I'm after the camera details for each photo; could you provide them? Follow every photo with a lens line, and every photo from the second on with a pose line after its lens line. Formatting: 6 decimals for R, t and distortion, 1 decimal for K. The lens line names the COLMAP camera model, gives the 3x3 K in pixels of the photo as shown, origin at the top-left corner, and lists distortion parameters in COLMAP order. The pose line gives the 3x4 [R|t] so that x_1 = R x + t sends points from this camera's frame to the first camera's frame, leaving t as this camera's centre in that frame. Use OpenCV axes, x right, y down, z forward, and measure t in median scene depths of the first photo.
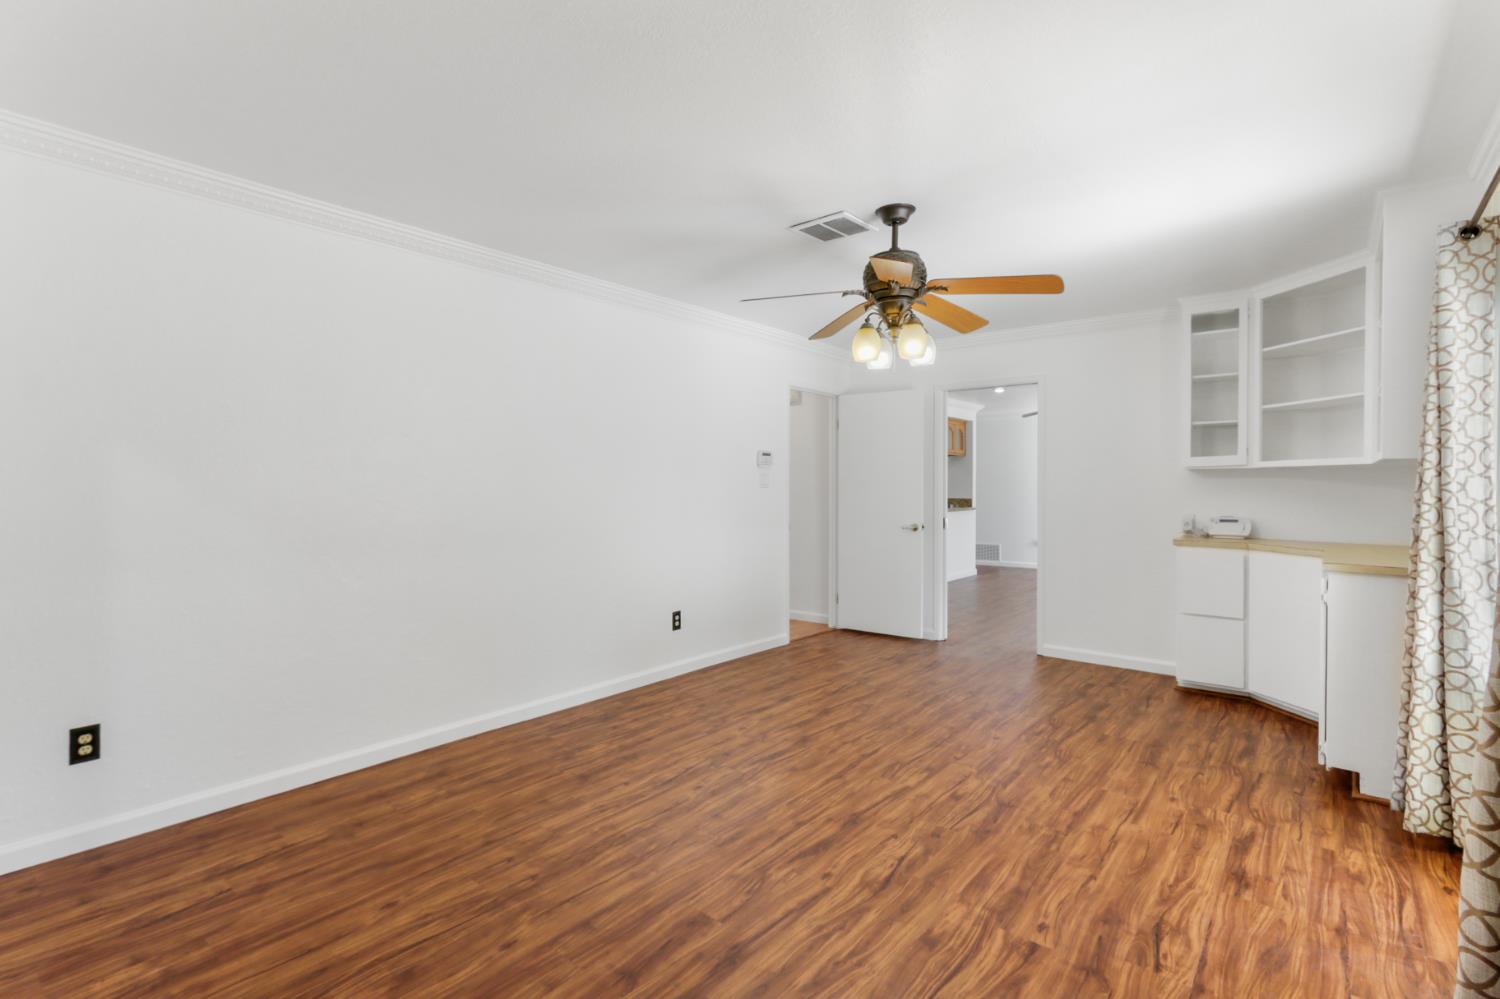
lens RADIAL K [[708.4, 0, 727.6], [0, 708.4, 491.1], [0, 0, 1]] dist [0.000418, 0.004866]
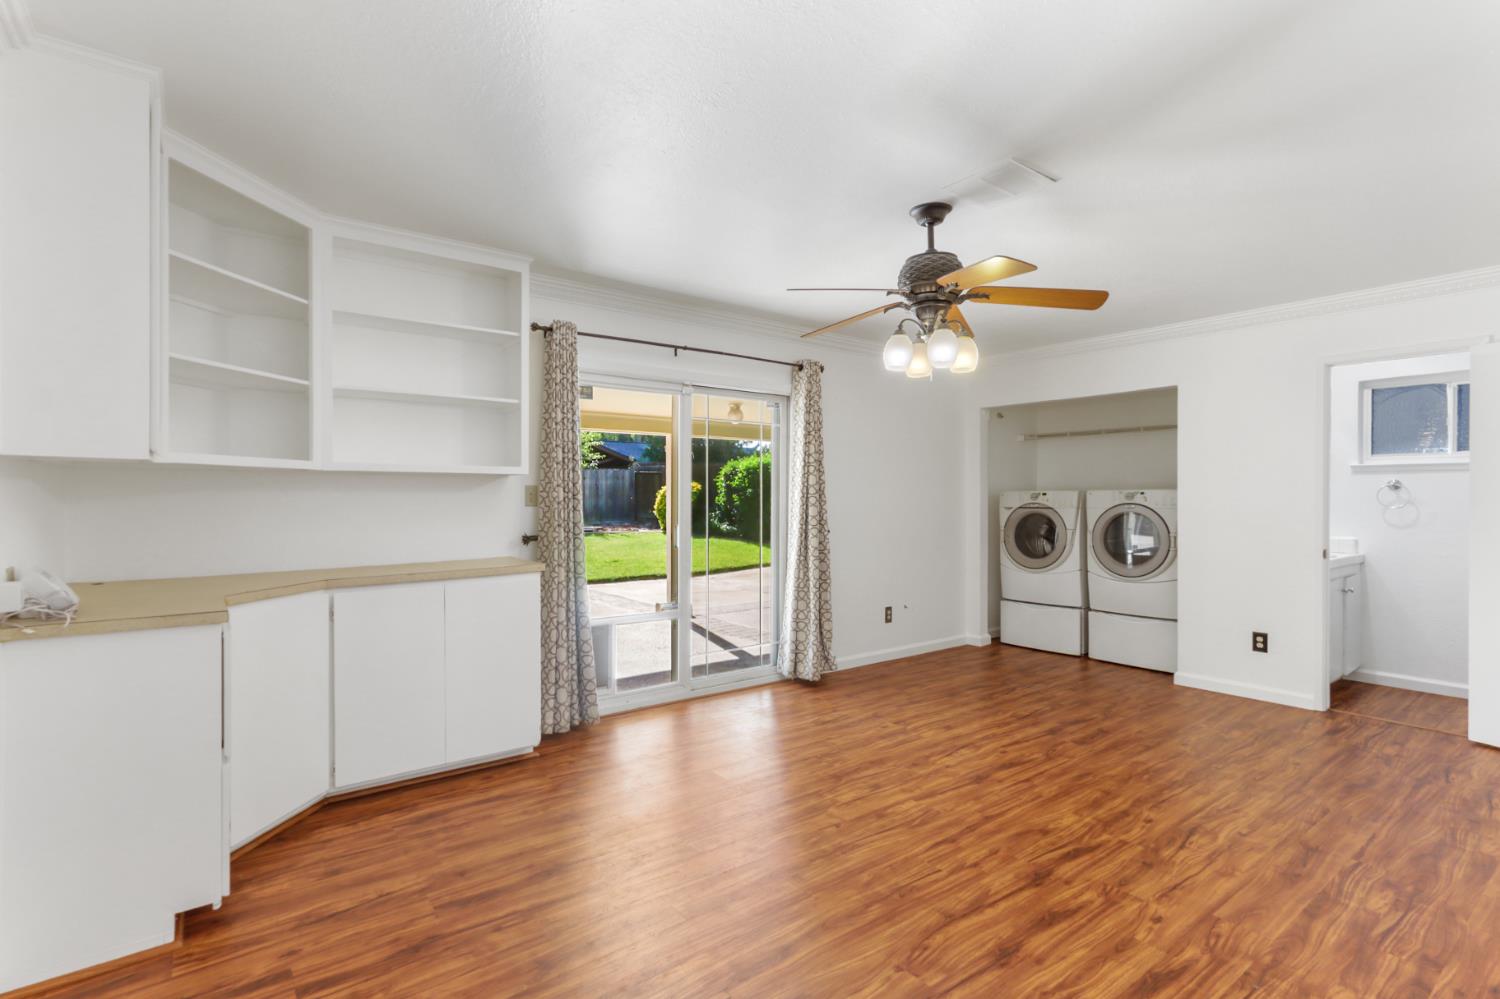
lens RADIAL K [[708.4, 0, 727.6], [0, 708.4, 491.1], [0, 0, 1]] dist [0.000418, 0.004866]
pose [[-0.972322, -0.004385, 0.233605, 0.321925], [-0.003658, 0.999987, 0.003545, -0.023735], [-0.233618, 0.002592, -0.972325, 2.322842]]
